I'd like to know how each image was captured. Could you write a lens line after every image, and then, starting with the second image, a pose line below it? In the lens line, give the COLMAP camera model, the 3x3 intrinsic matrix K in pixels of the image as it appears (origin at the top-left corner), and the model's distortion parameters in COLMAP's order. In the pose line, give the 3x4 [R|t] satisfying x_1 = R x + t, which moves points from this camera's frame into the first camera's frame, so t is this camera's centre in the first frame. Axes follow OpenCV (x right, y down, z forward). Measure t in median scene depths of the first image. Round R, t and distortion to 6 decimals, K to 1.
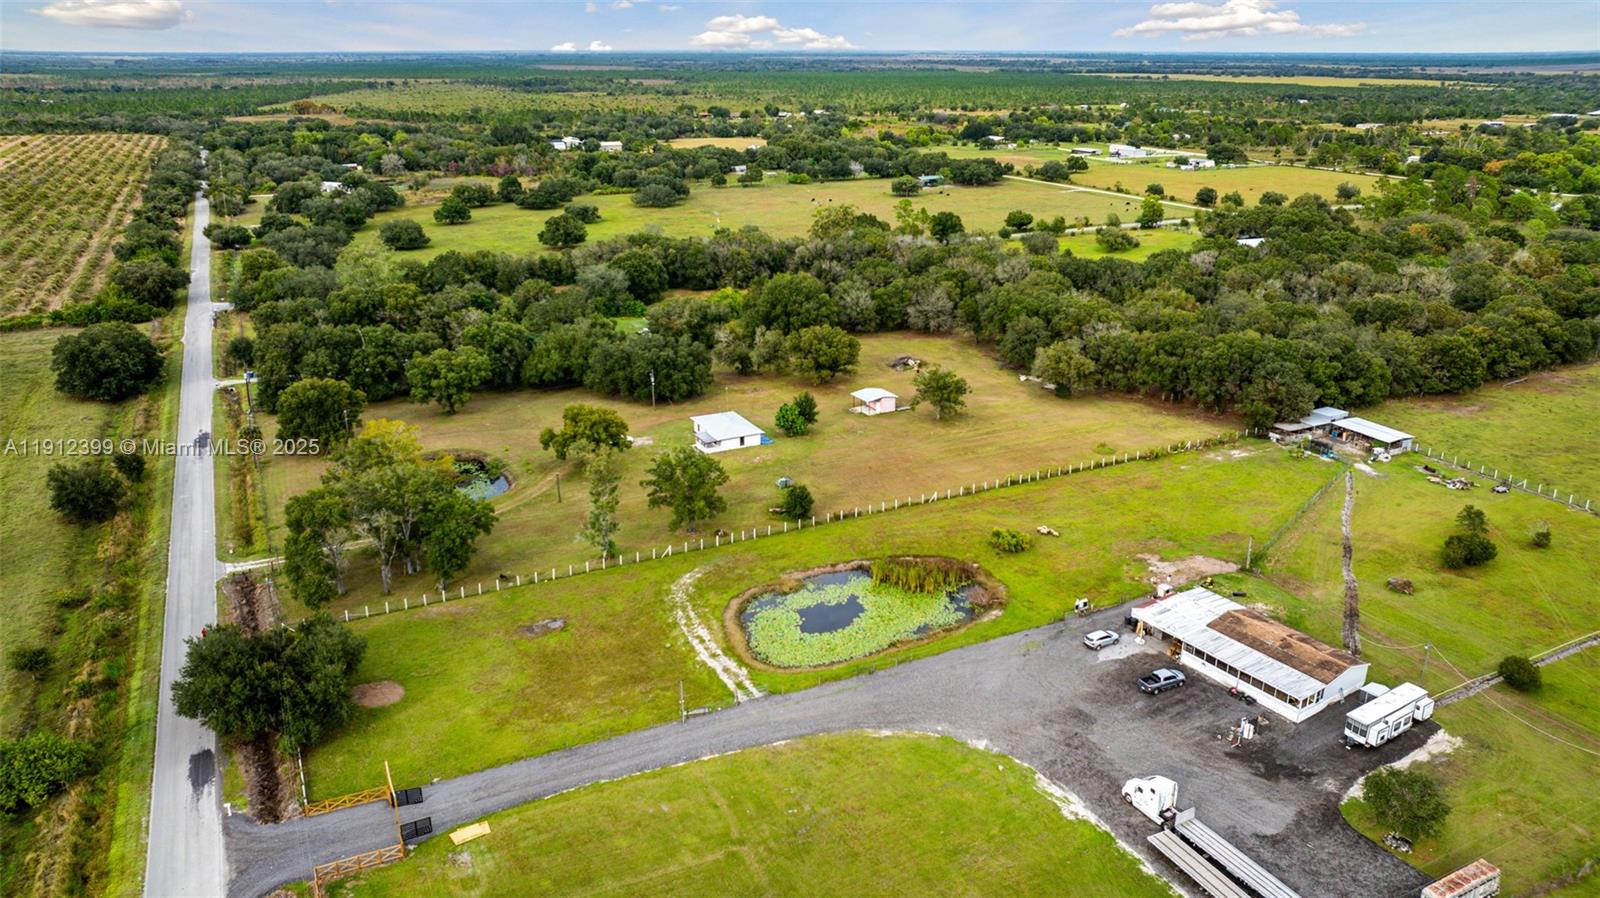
lens RADIAL K [[1127.5, 0, 813.6], [0, 1127.5, 447.2], [0, 0, 1]] dist [-0.019599, 0.001950]
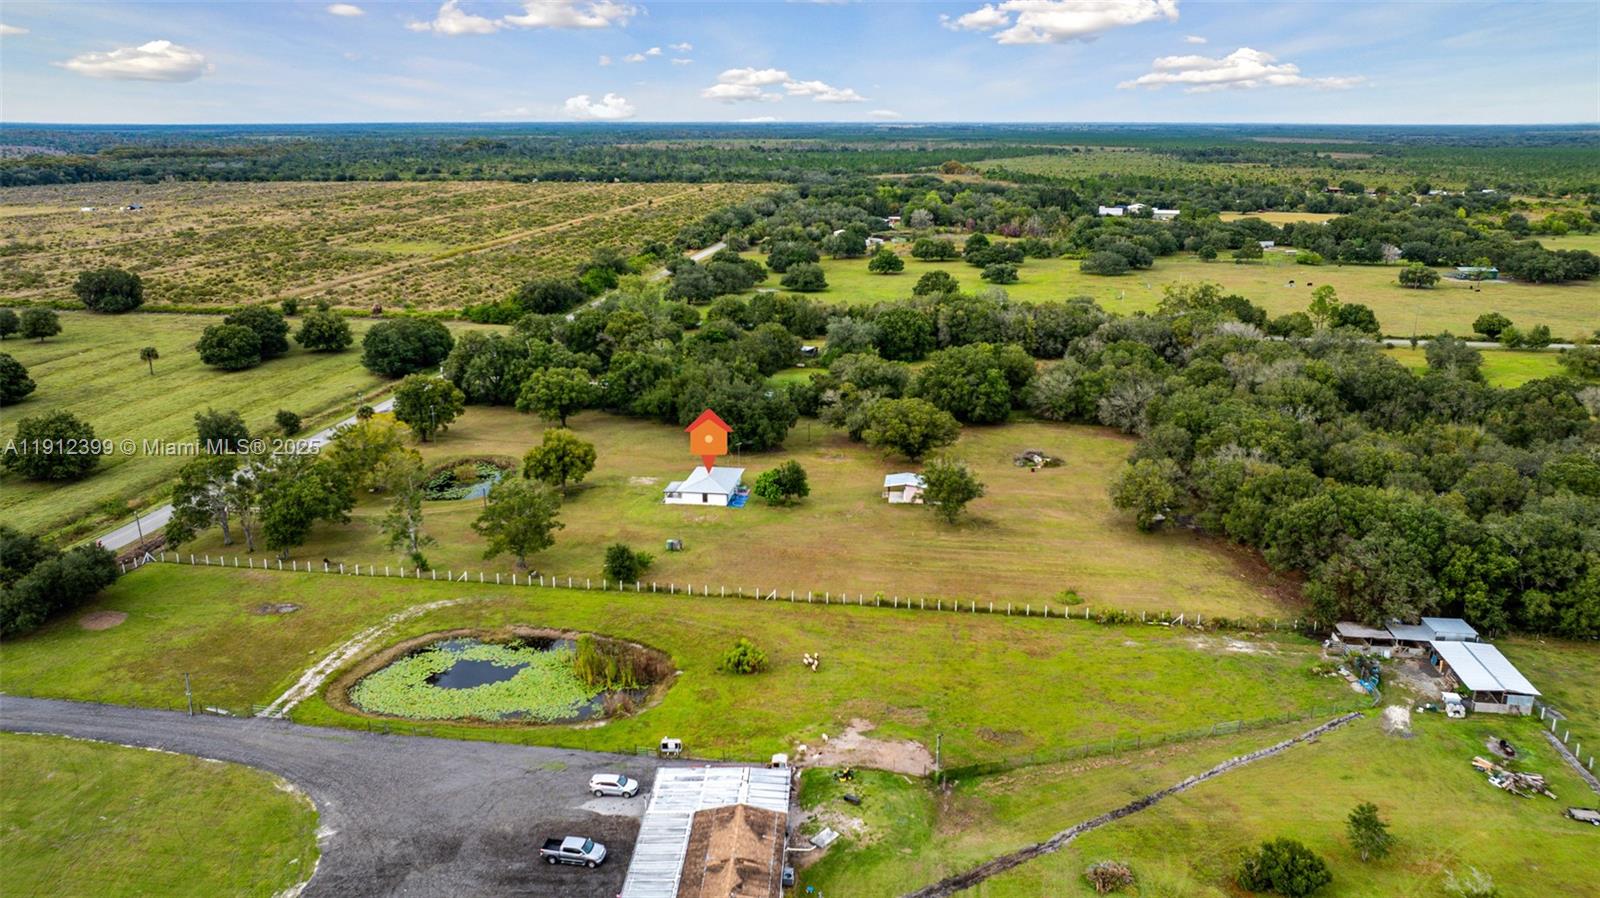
lens RADIAL K [[1127.5, 0, 813.6], [0, 1127.5, 447.2], [0, 0, 1]] dist [-0.019599, 0.001950]
pose [[0.816236, 0.161847, -0.554585, 0.531309], [-0.194052, 0.980991, 0.000683, -0.065951], [0.544153, 0.107061, 0.832127, 0.256290]]
